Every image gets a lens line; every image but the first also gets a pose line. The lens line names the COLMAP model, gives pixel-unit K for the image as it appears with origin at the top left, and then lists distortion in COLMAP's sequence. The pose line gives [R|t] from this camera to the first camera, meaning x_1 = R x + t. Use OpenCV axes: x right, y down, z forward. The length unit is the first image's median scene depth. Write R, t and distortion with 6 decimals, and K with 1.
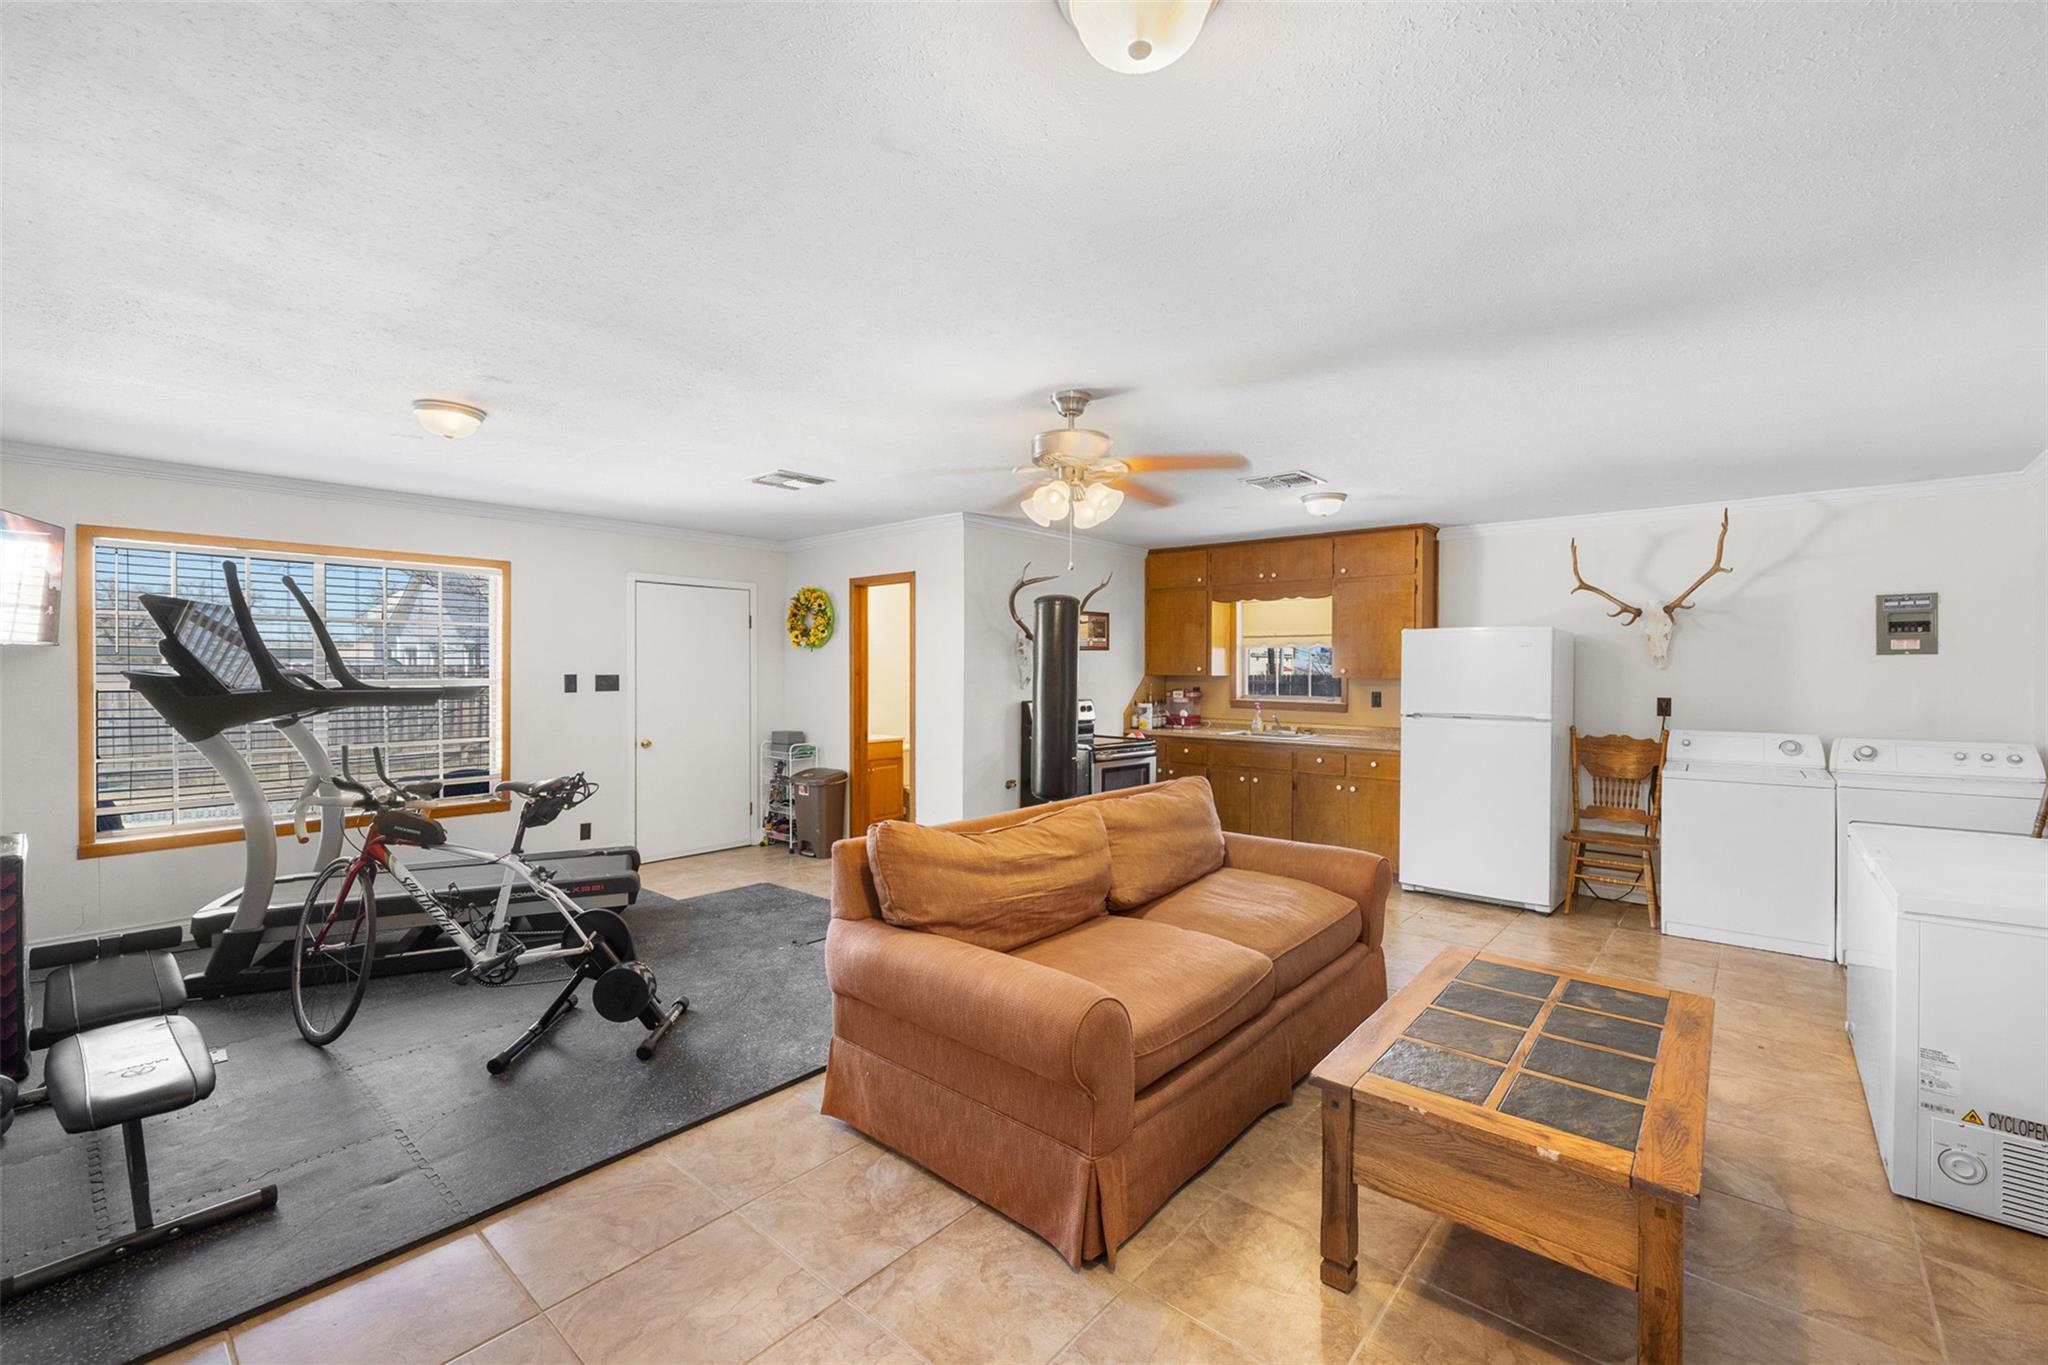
lens RADIAL K [[847.2, 0, 1024.6], [0, 847.2, 681.3], [0, 0, 1]] dist [-0.001070, -0.000068]
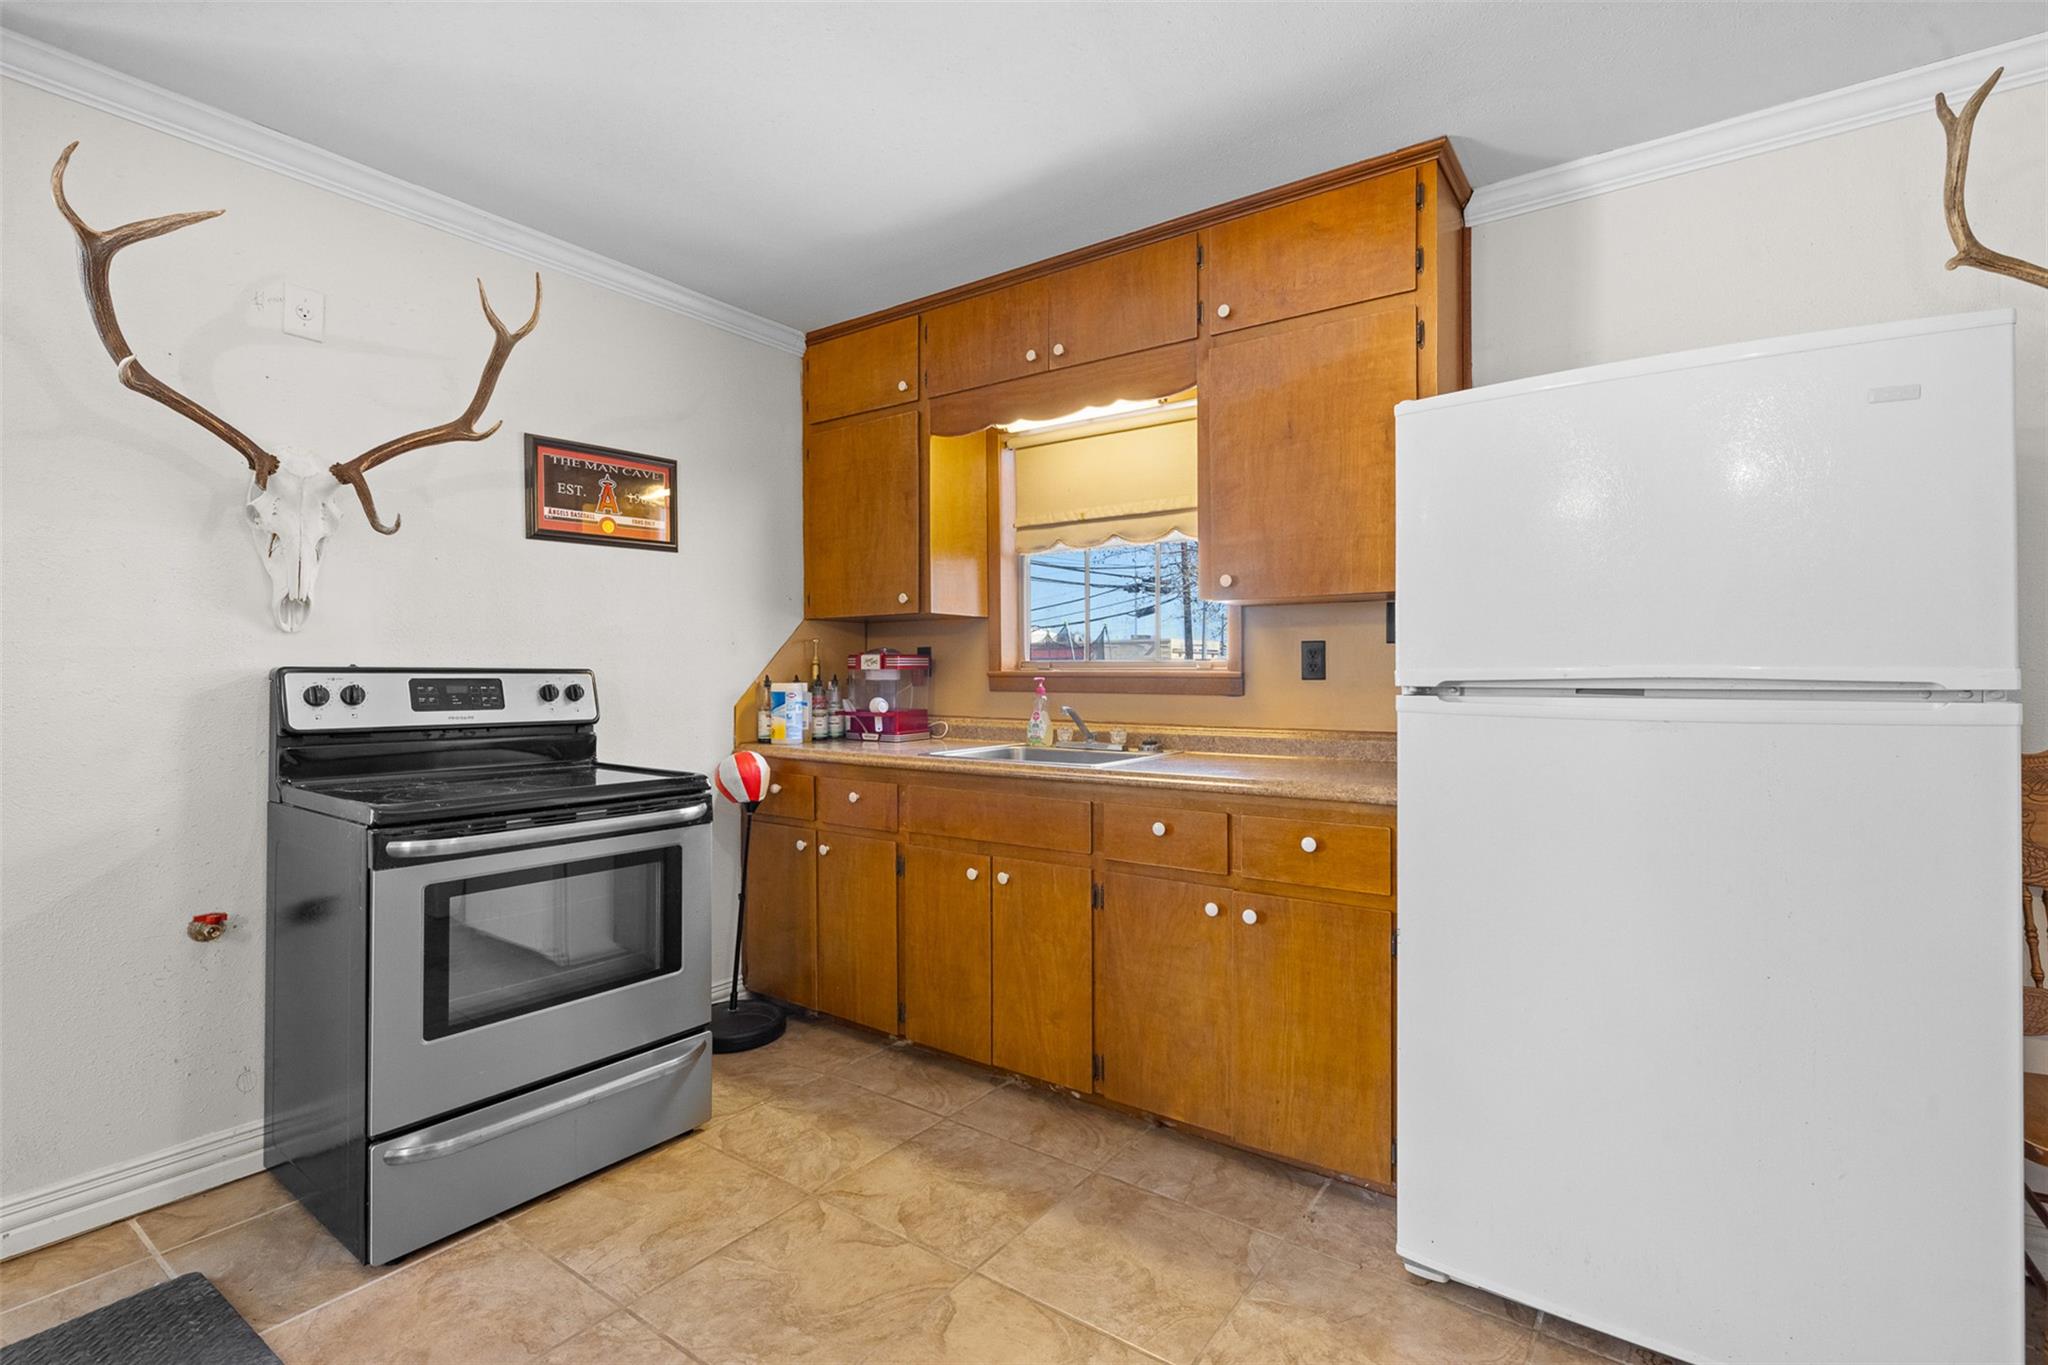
lens RADIAL K [[933.7, 0, 1021.0], [0, 933.7, 675.4], [0, 0, 1]] dist [0.017339, 0.000282]
pose [[0.995139, -0.008798, 0.098083, 0.222876], [0.009875, 0.999896, -0.010500, 0.029627], [-0.097981, 0.011417, 0.995123, 0.544933]]
